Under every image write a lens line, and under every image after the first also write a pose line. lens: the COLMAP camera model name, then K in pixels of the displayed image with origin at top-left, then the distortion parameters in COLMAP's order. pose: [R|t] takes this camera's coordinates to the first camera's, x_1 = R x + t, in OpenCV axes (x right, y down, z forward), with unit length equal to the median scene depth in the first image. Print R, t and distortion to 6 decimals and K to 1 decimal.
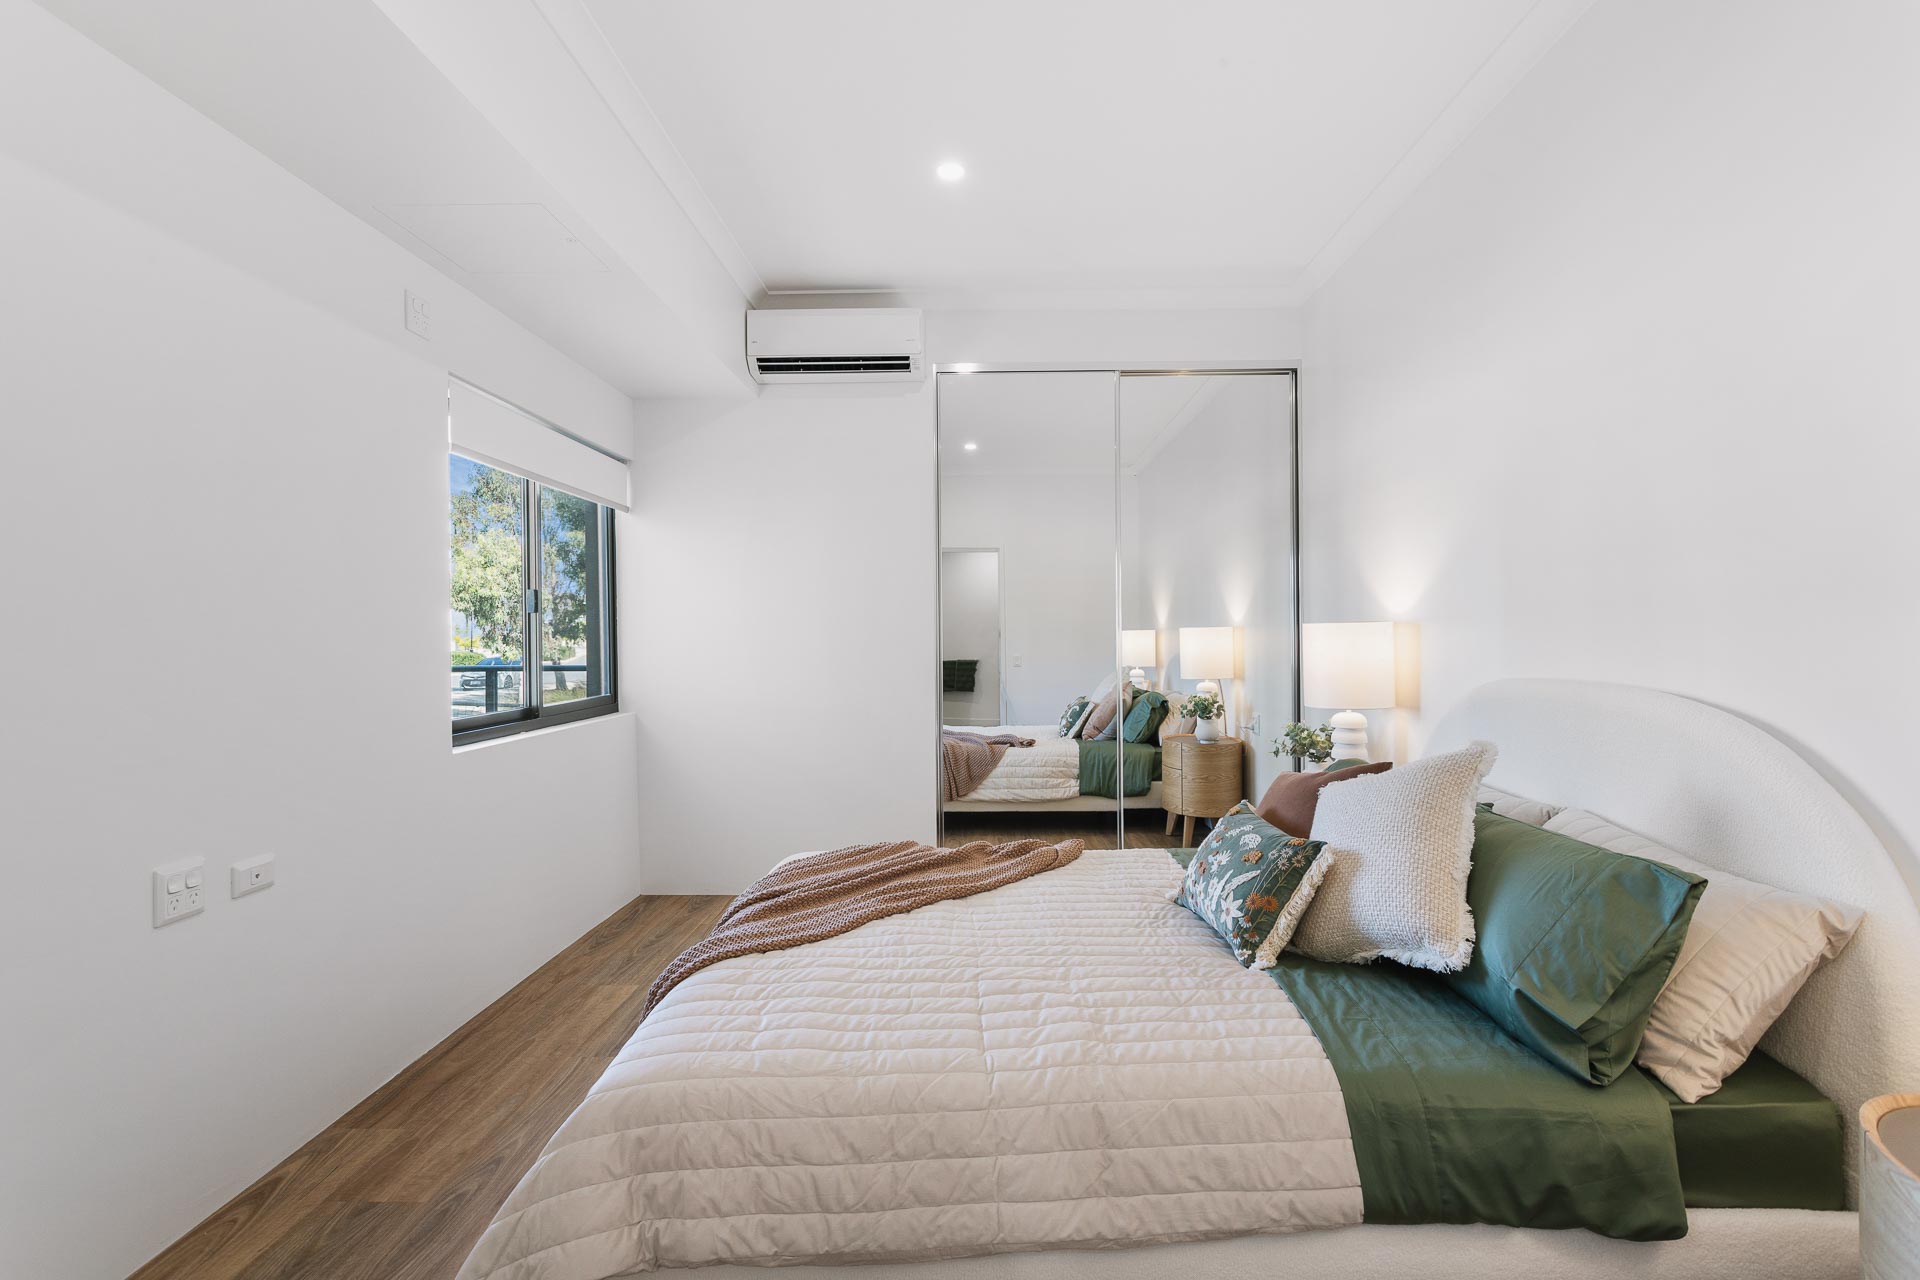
lens RADIAL K [[887.6, 0, 962.5], [0, 887.6, 658.6], [0, 0, 1]] dist [-0.001257, -0.000252]
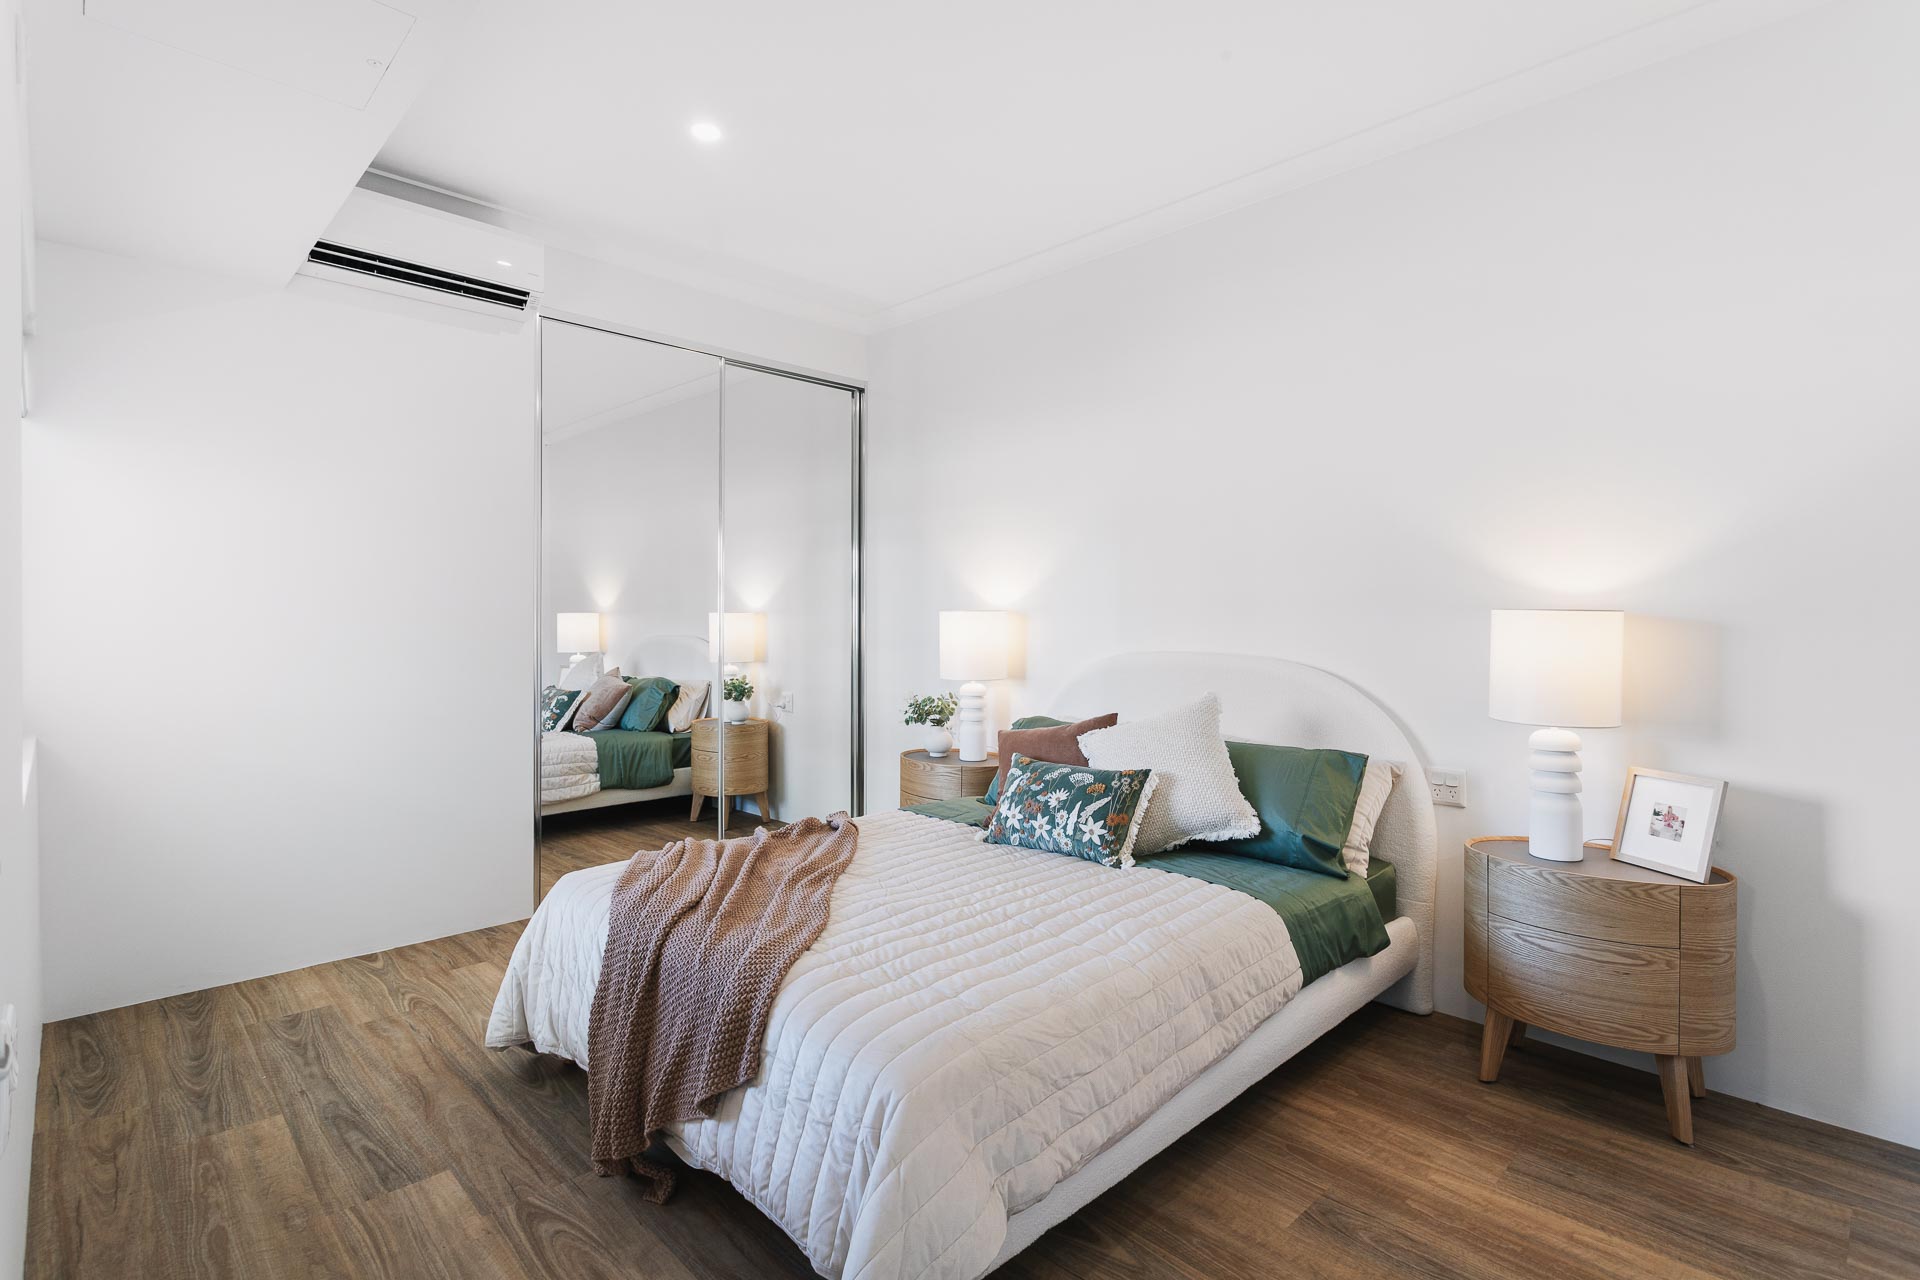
lens RADIAL K [[895.4, 0, 960.0], [0, 895.4, 640.0], [0, 0, 1]] dist [0.001926, -0.000005]
pose [[0.713140, -0.007325, 0.700984, -0.488443], [0.010122, 0.999949, 0.000151, -0.000444], [-0.700949, 0.006988, 0.713177, 0.121053]]
